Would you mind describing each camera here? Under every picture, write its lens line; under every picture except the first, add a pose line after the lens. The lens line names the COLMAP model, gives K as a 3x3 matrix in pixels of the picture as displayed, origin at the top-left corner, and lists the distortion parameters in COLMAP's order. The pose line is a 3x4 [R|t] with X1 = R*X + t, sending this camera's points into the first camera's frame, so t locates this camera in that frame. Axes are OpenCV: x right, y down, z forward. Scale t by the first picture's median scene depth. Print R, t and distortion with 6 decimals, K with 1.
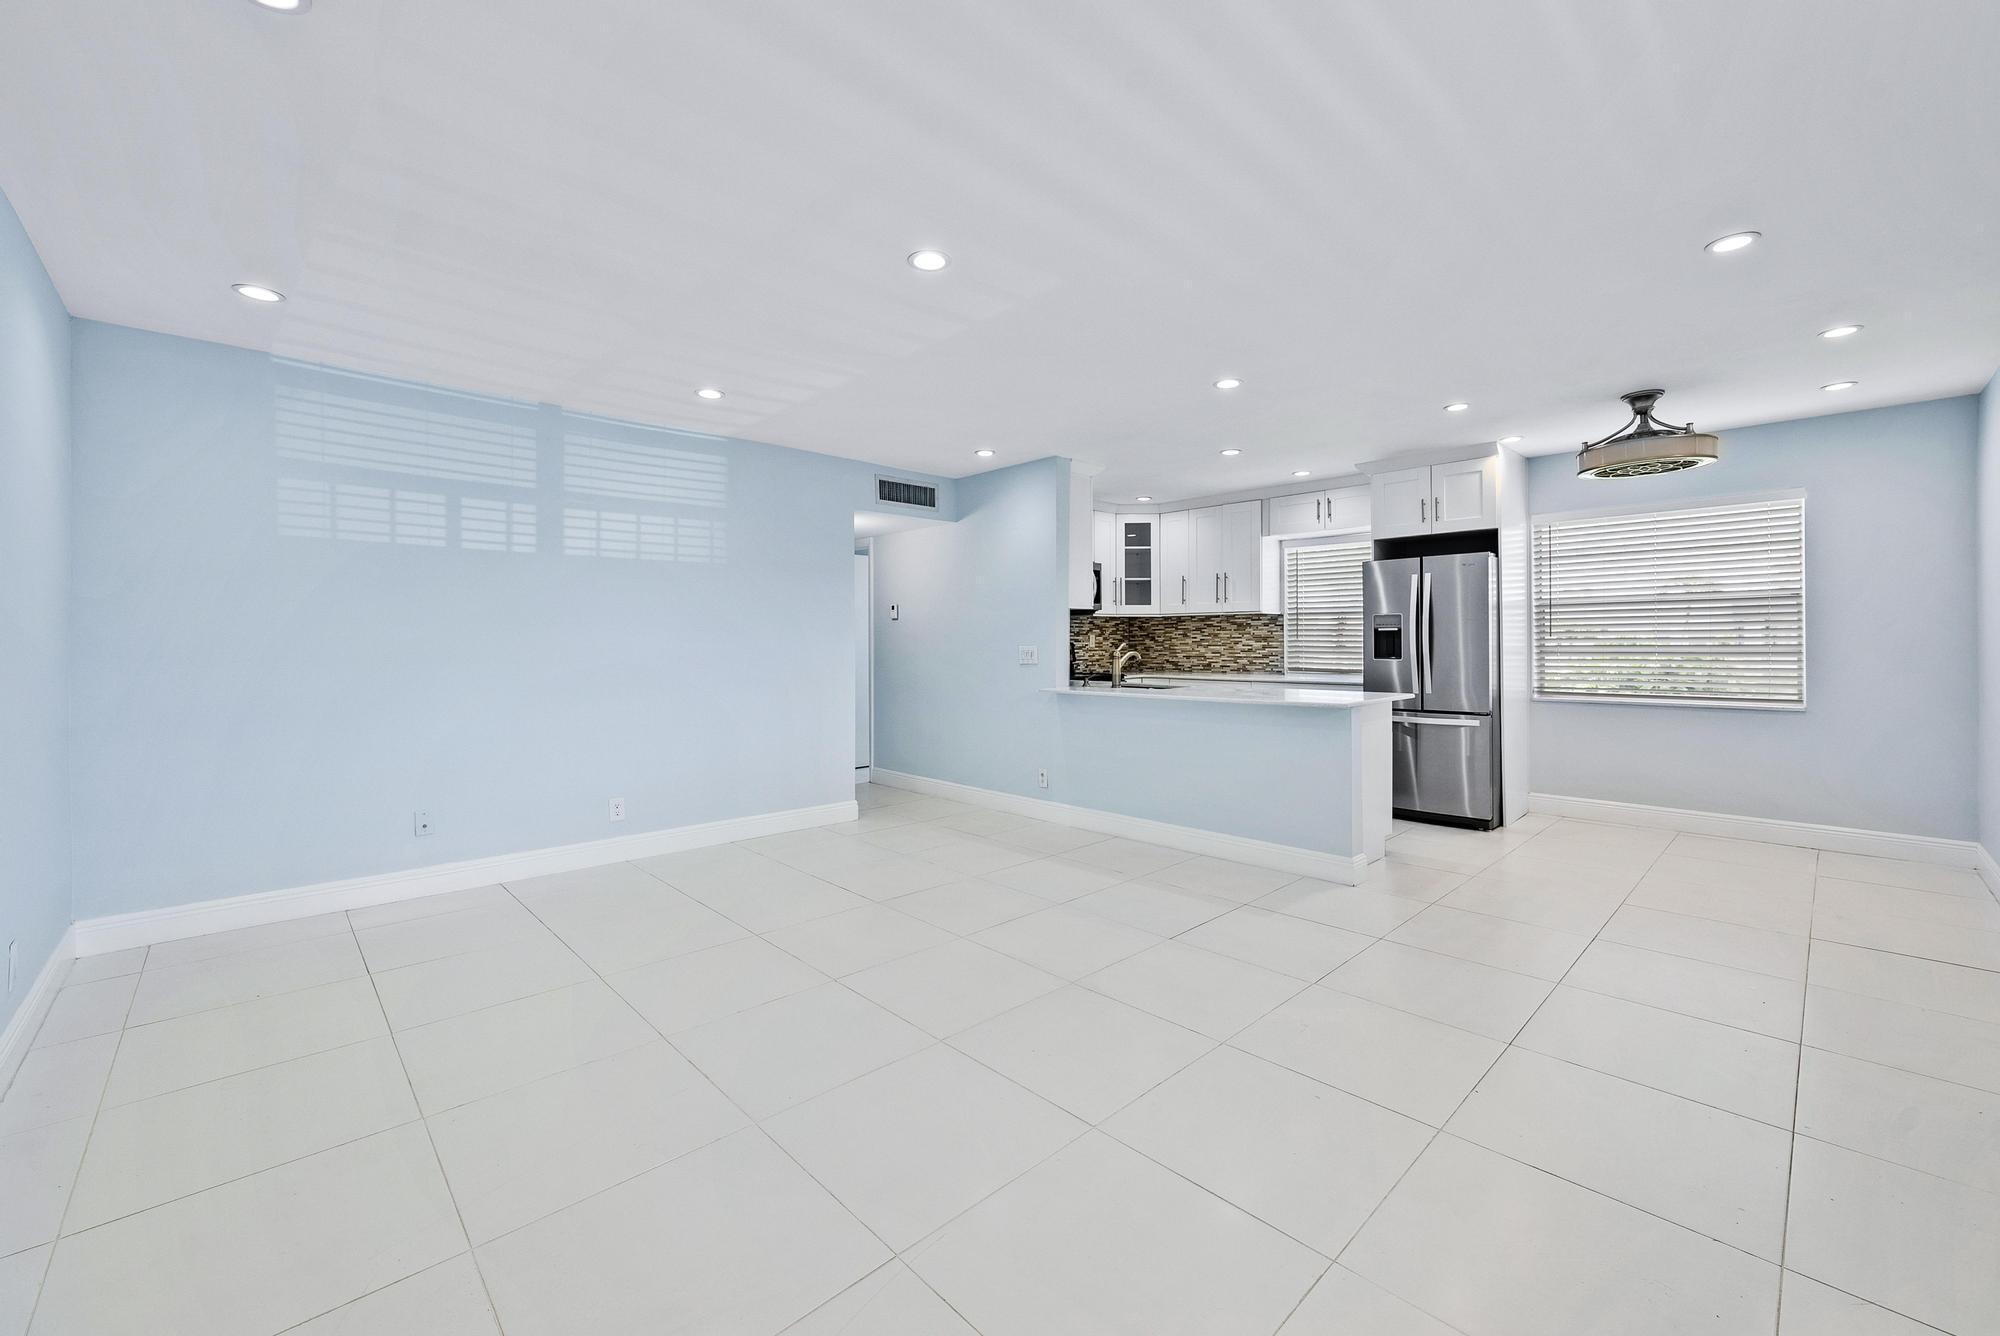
lens RADIAL K [[788.5, 0, 997.7], [0, 788.5, 648.7], [0, 0, 1]] dist [-0.003426, -0.000069]
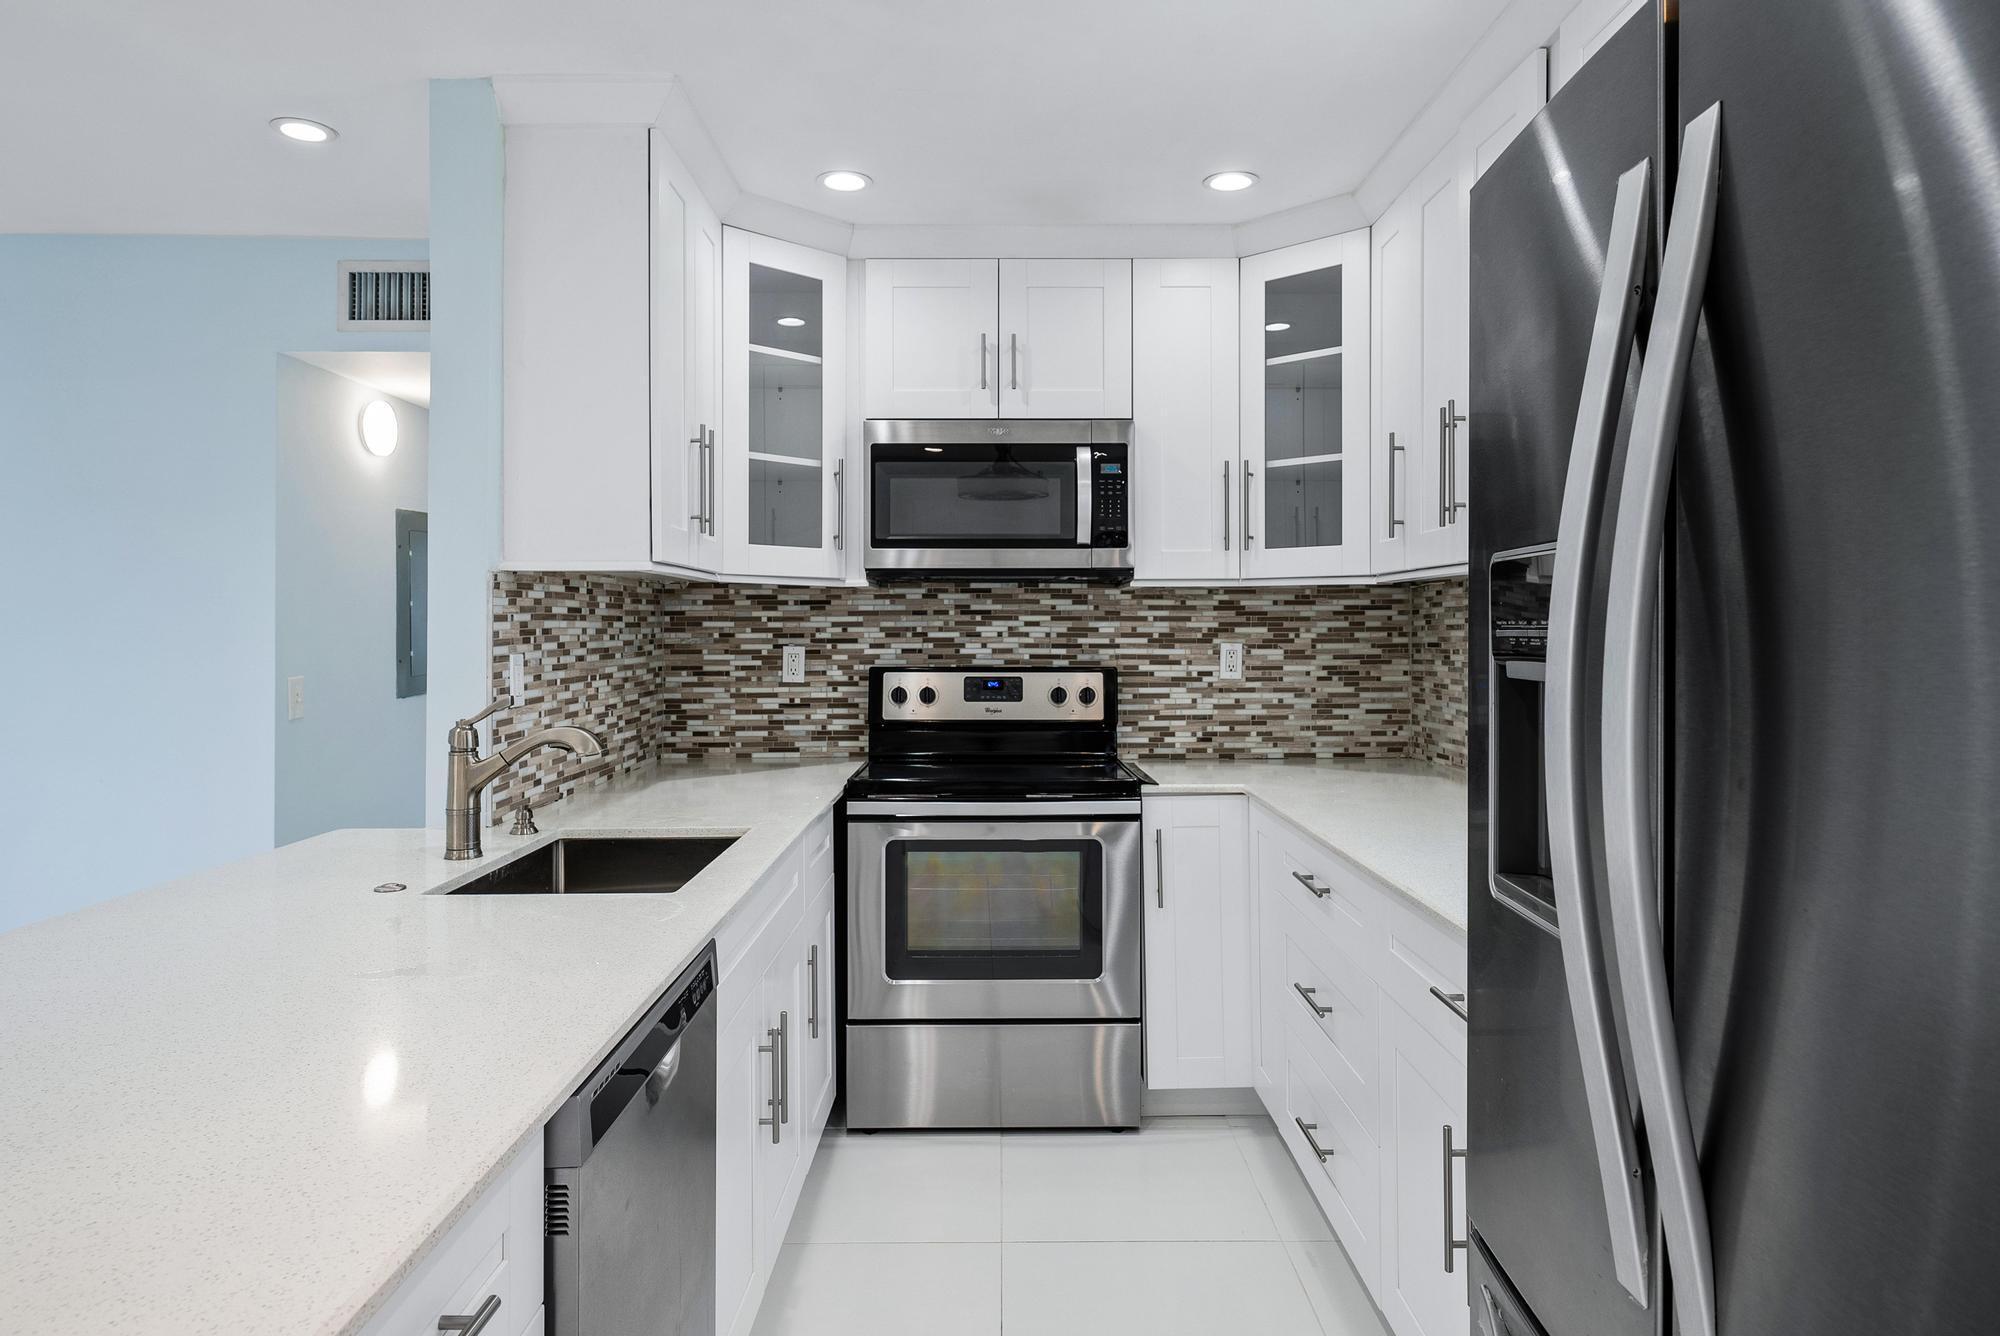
lens RADIAL K [[1270.2, 0, 1000.0], [0, 1270.2, 665.4], [0, 0, 1]] dist [0.006497, 0.000582]
pose [[0.727416, 0.023228, -0.685804, 0.429860], [-0.012127, 0.999706, 0.020996, -0.018689], [0.686090, -0.006956, 0.727484, 0.564172]]
